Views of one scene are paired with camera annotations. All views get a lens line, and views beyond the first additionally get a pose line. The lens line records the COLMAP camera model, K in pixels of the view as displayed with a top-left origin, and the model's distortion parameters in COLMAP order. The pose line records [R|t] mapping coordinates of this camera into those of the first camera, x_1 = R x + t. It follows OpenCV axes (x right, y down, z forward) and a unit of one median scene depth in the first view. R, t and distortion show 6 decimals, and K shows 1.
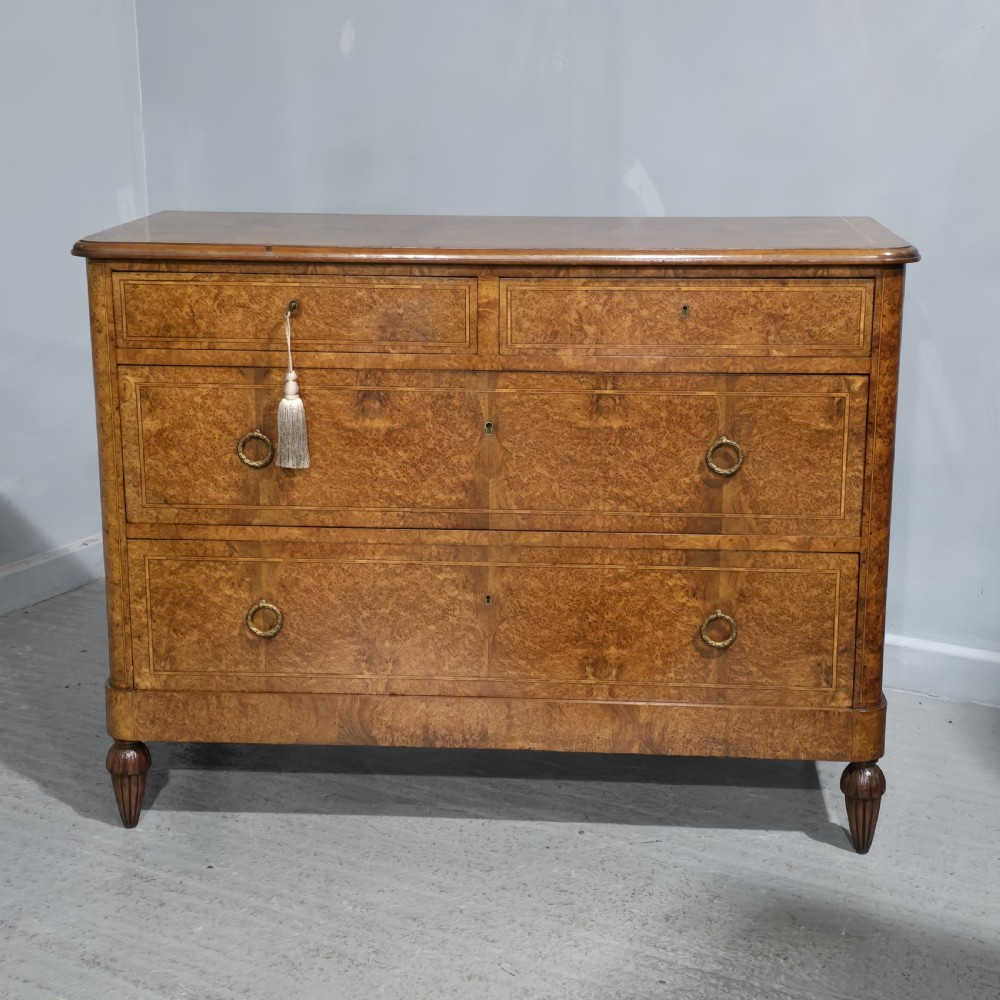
lens RADIAL K [[1770.4, 0, 505.7], [0, 1770.4, 487.1], [0, 0, 1]] dist [0.263100, -1.113725]
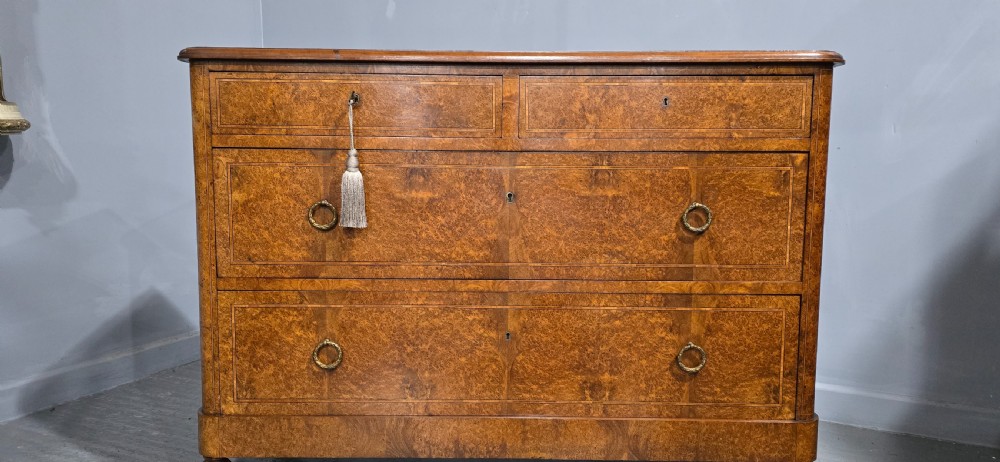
lens RADIAL K [[762.7, 0, 501.8], [0, 762.7, 235.3], [0, 0, 1]] dist [0.111457, -0.188316]
pose [[0.997622, -0.000048, 0.068919, -0.052178], [0.009280, 0.990987, -0.133640, 0.065614], [-0.068291, 0.133961, 0.988631, 0.458200]]
